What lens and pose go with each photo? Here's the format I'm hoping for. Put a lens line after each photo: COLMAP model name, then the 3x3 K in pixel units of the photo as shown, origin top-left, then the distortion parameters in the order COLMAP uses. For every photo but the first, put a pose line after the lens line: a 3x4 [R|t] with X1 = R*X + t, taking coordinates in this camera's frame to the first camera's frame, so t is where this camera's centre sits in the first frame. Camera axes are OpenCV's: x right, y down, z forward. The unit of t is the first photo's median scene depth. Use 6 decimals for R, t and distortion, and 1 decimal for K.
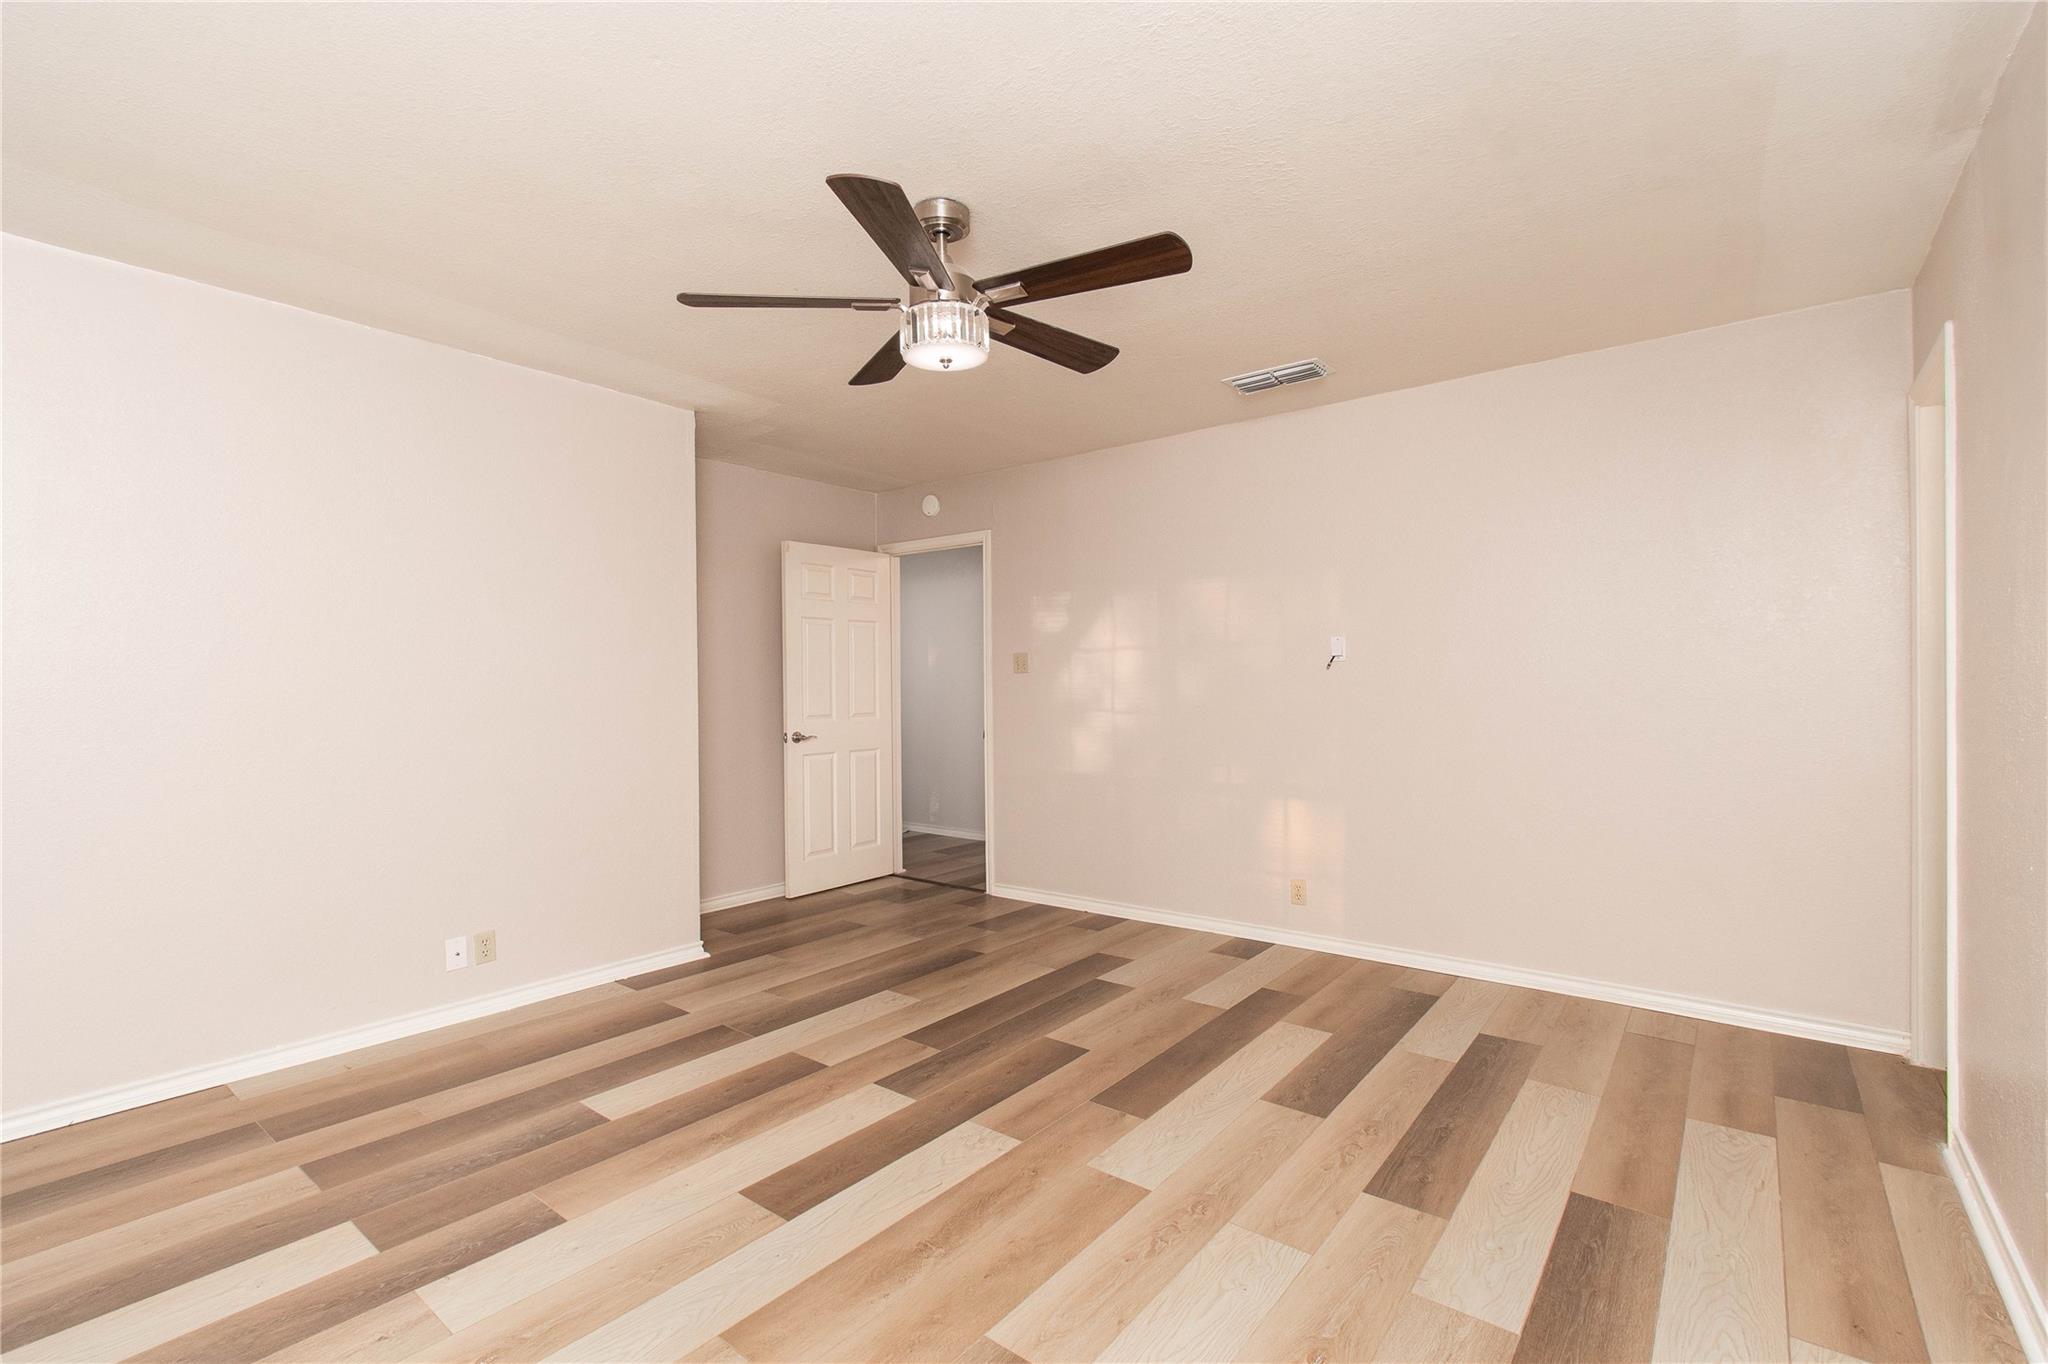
lens RADIAL K [[919.3, 0, 1034.3], [0, 919.3, 683.4], [0, 0, 1]] dist [0.000846, -0.000271]
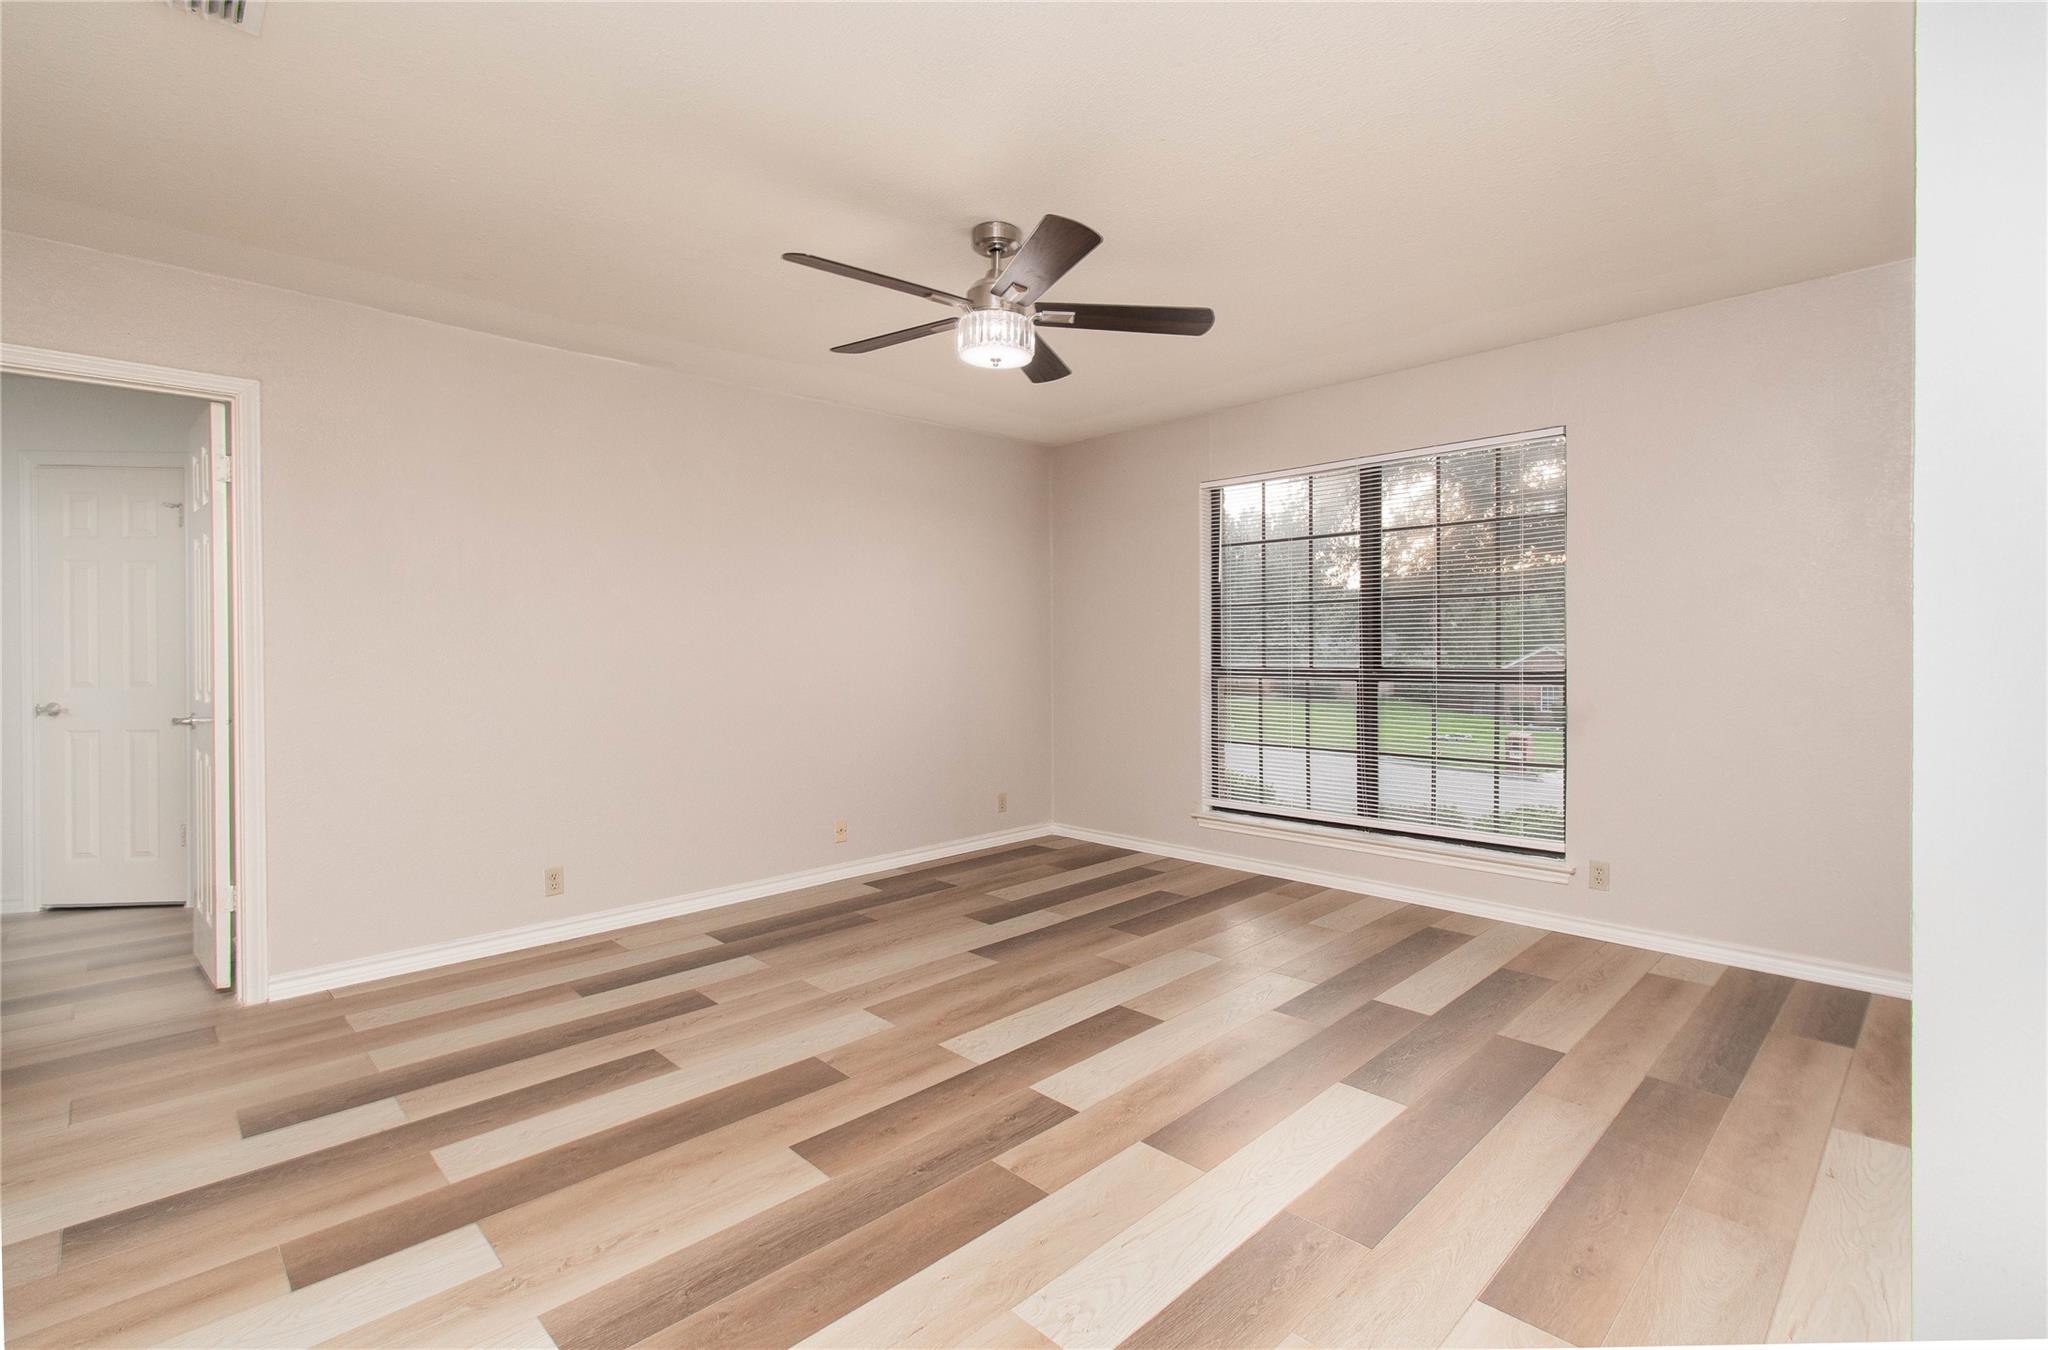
lens RADIAL K [[924.2, 0, 1031.5], [0, 924.2, 656.0], [0, 0, 1]] dist [0.002040, 0.000461]
pose [[-0.990016, 0.012404, 0.140410, -0.257236], [0.014162, 0.999833, 0.011527, 0.006829], [-0.140244, 0.013400, -0.990026, 1.843894]]
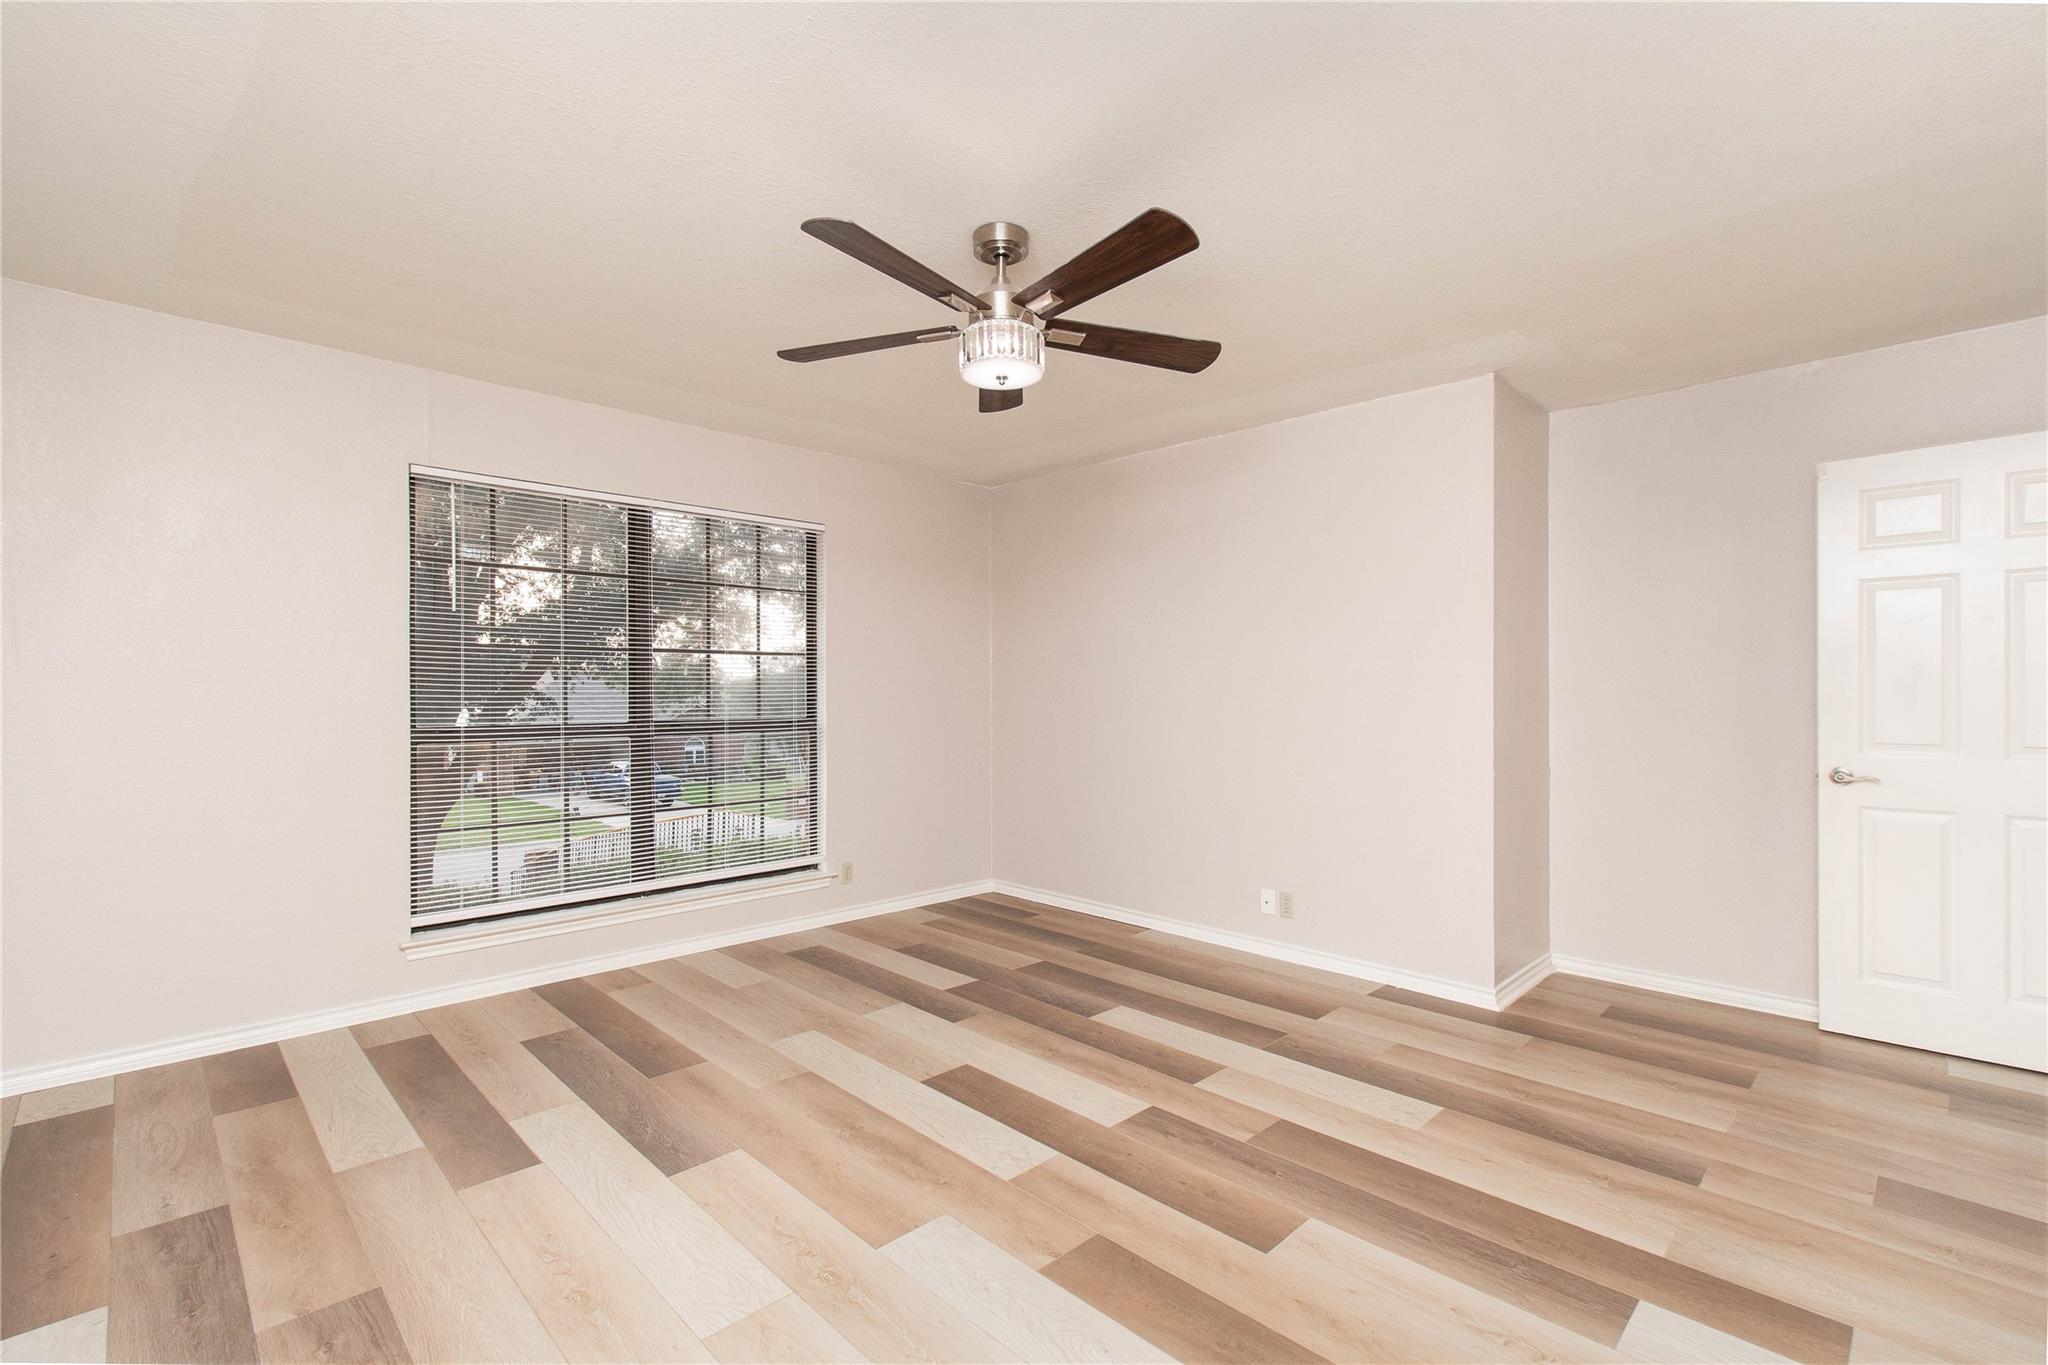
lens RADIAL K [[919.3, 0, 1034.3], [0, 919.3, 683.9], [0, 0, 1]] dist [0.000846, -0.000271]
pose [[-0.134611, -0.003229, -0.990893, 0.797644], [0.000220, 0.999995, -0.003288, -0.003205], [0.990899, -0.000661, -0.134609, 1.009897]]
